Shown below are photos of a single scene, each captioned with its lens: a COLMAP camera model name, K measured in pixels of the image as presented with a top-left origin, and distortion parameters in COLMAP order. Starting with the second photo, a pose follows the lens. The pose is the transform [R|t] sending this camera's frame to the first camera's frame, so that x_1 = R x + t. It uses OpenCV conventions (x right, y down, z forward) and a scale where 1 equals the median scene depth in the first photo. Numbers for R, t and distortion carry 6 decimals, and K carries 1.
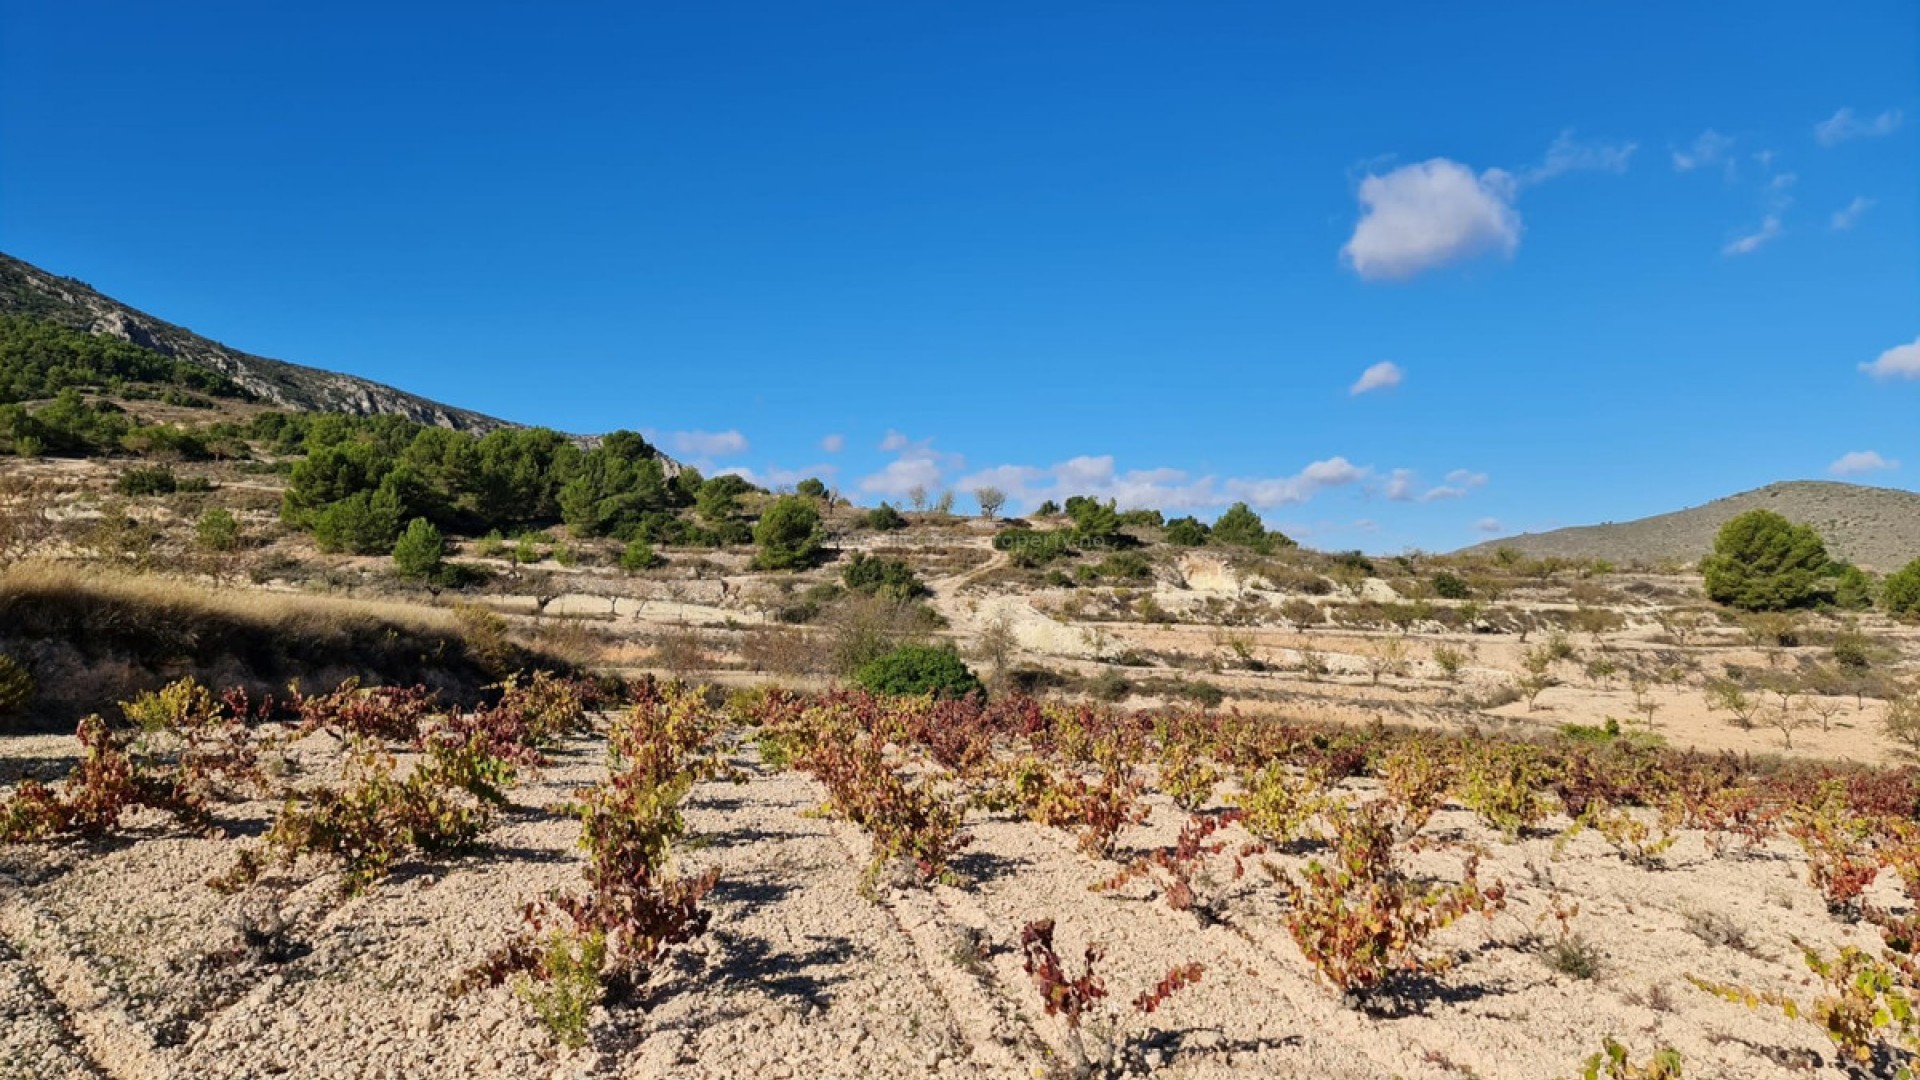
lens RADIAL K [[1378.6, 0, 930.2], [0, 1378.6, 554.9], [0, 0, 1]] dist [0.062703, -0.032860]
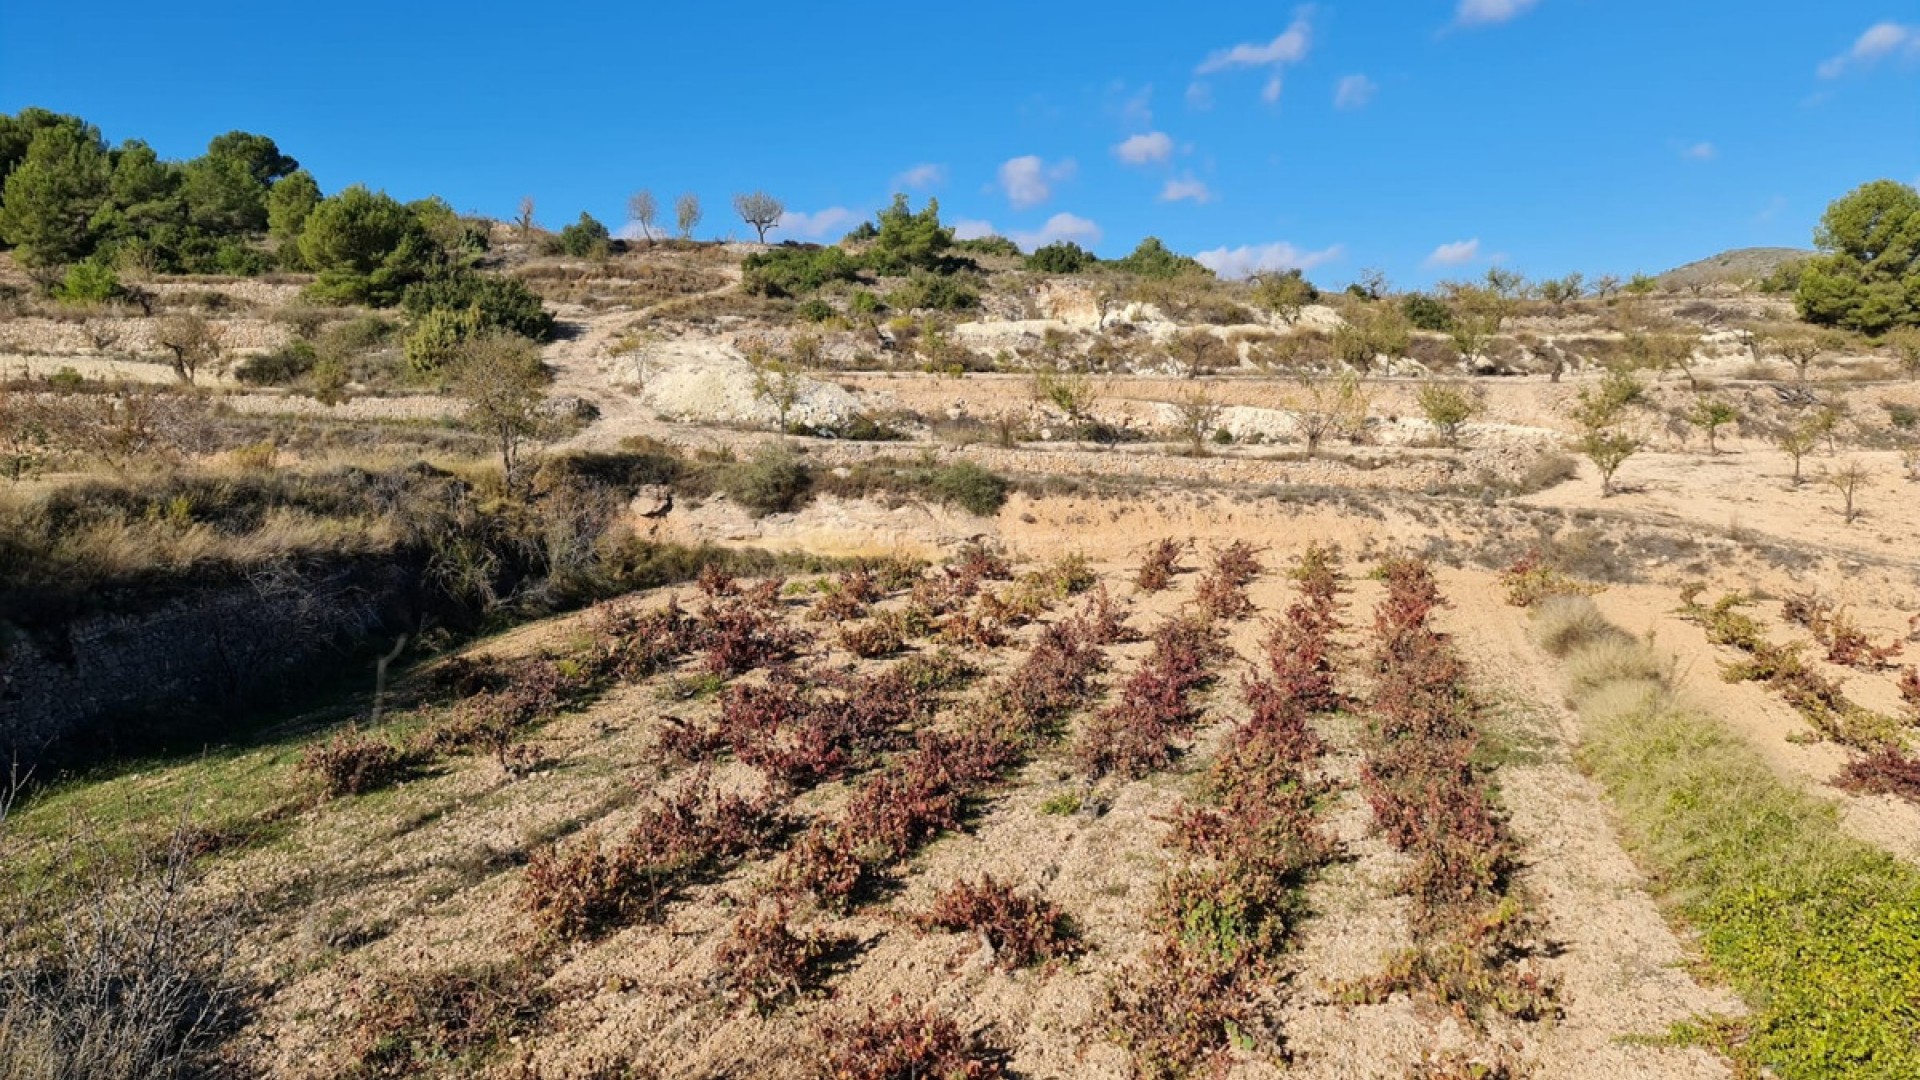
lens RADIAL K [[1415.6, 0, 963.6], [0, 1415.6, 537.8], [0, 0, 1]] dist [0.037047, 0.007473]
pose [[0.997634, -0.037642, 0.057533, 0.127043], [0.029967, 0.991207, 0.128885, 0.040817], [-0.061879, -0.126856, 0.989989, 0.383162]]
